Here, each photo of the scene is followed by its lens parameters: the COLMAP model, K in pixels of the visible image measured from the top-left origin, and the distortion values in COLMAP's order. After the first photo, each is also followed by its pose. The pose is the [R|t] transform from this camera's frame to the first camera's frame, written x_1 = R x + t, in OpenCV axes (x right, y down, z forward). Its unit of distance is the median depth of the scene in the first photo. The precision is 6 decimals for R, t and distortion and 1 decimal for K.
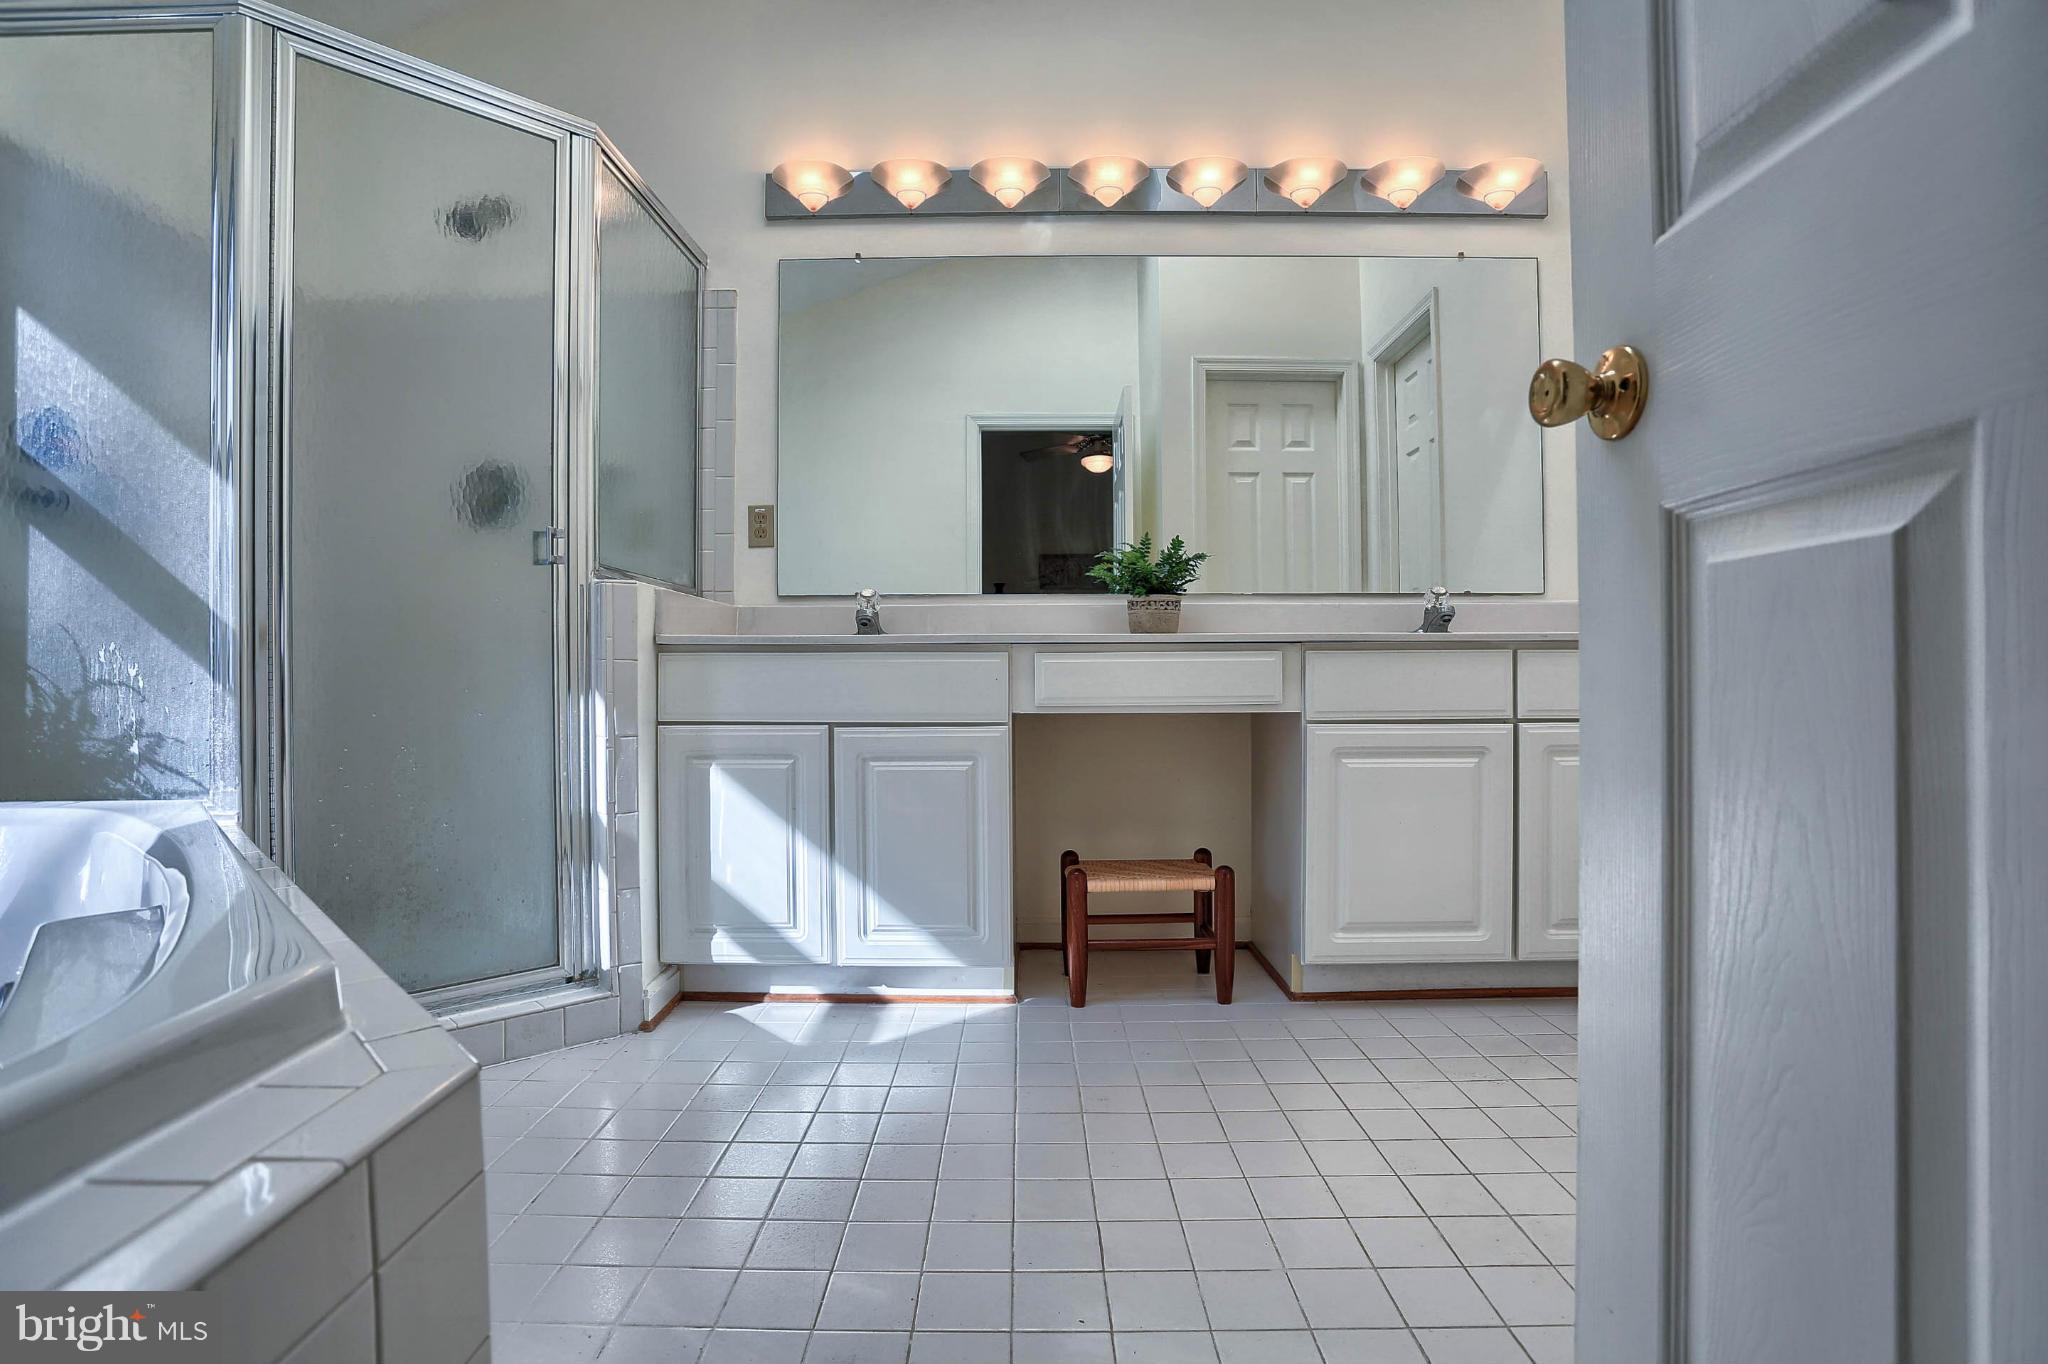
lens RADIAL K [[1009.5, 0, 1022.3], [0, 1009.5, 676.5], [0, 0, 1]] dist [-0.079909, 0.030376]
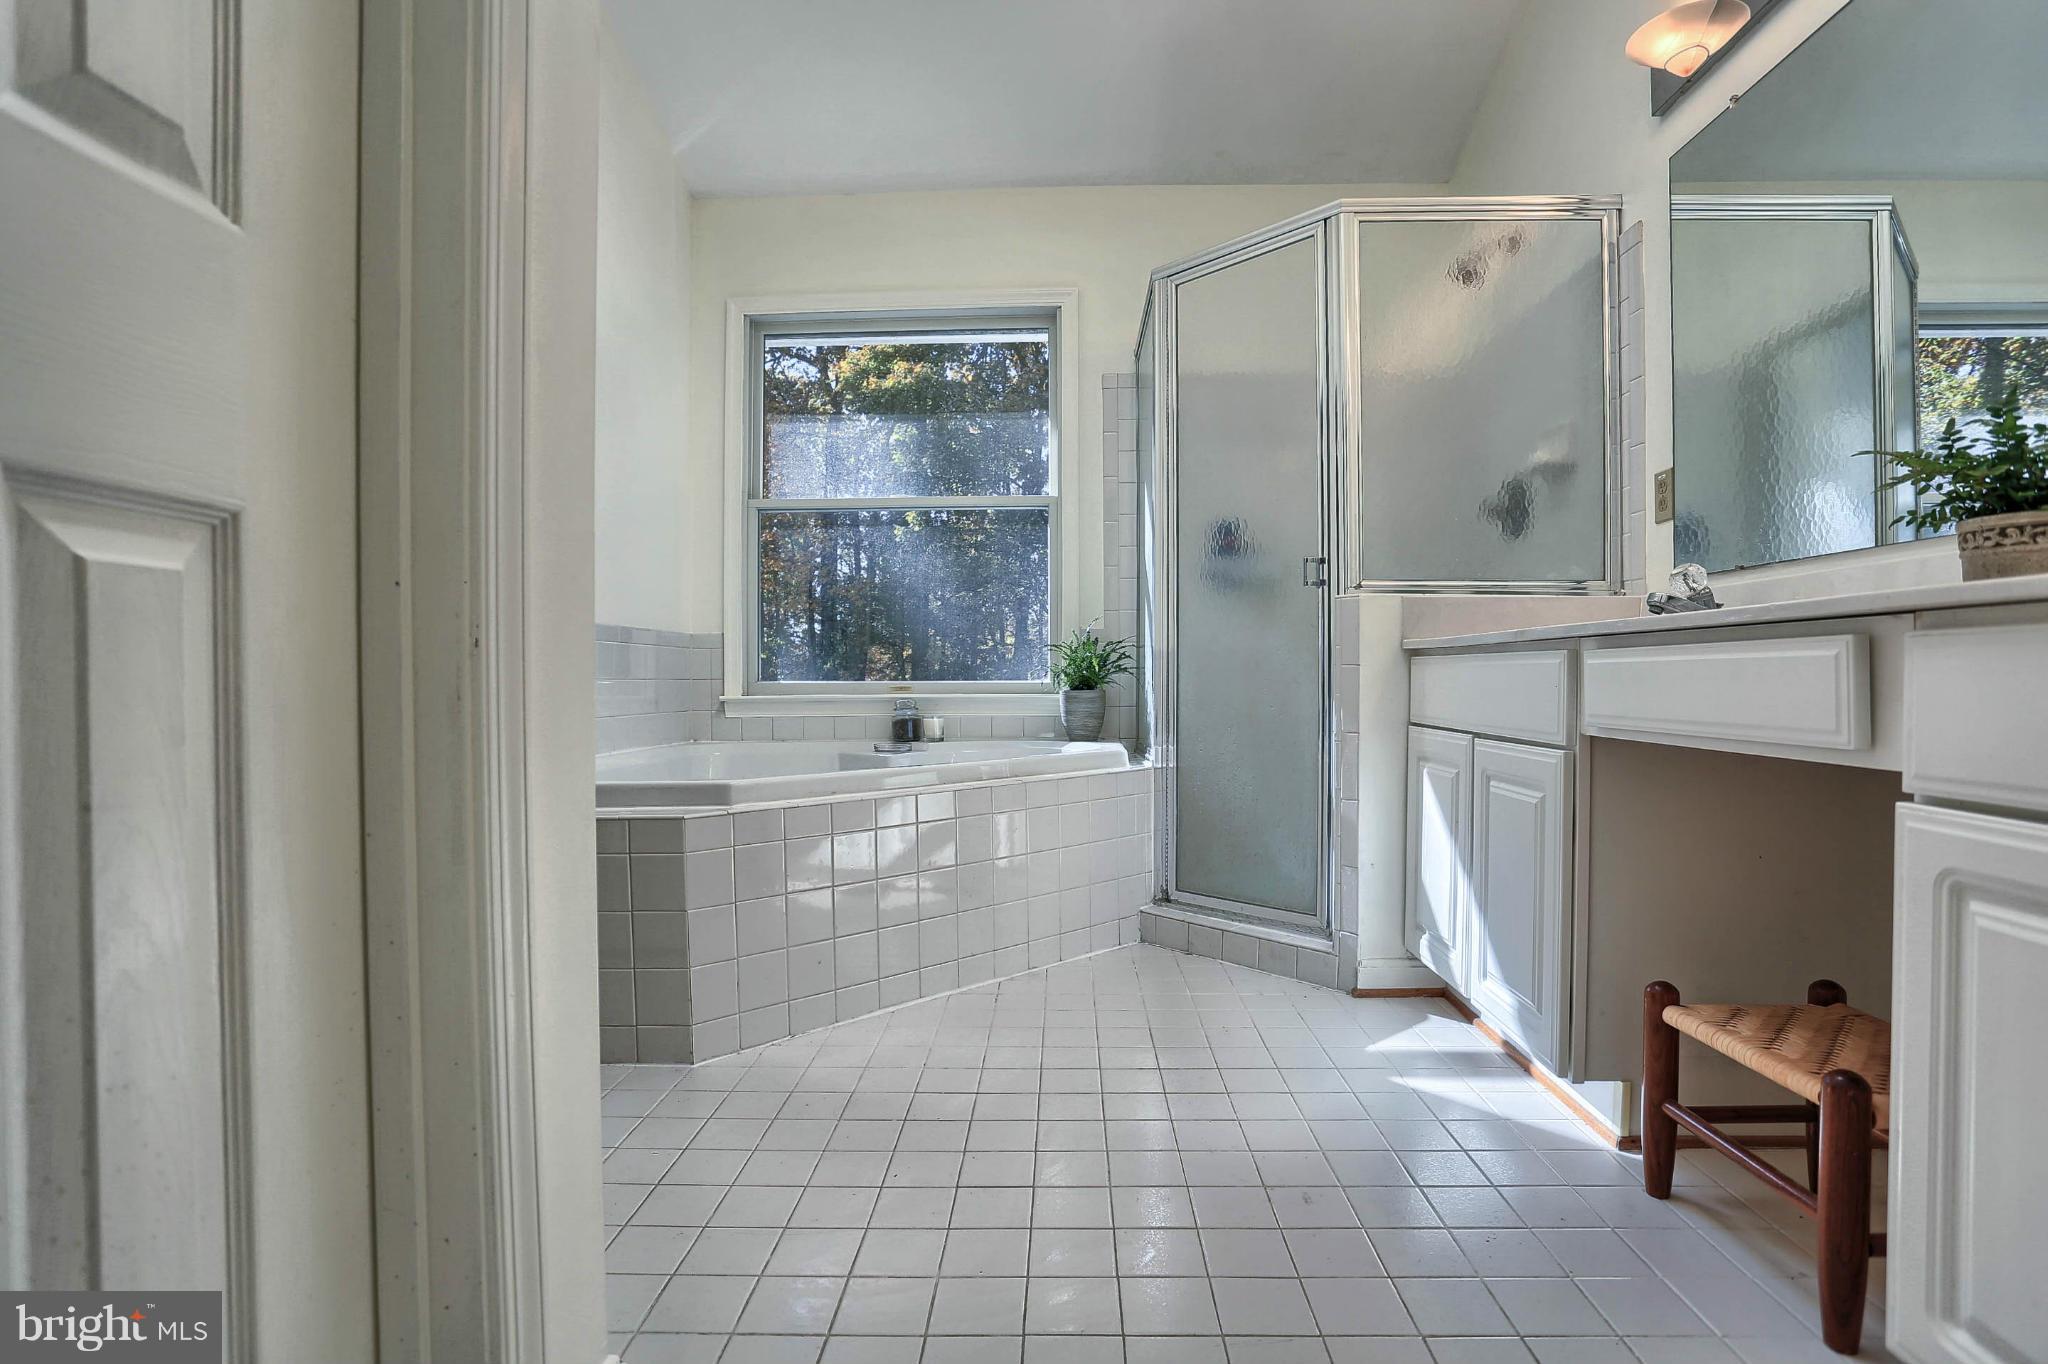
lens RADIAL K [[1009.5, 0, 1022.3], [0, 1009.5, 676.5], [0, 0, 1]] dist [-0.079909, 0.030376]
pose [[-0.056634, 0.003362, -0.998389, 0.719000], [0.010745, 0.999938, 0.002757, -0.010043], [0.998337, -0.010572, -0.056666, 0.653705]]
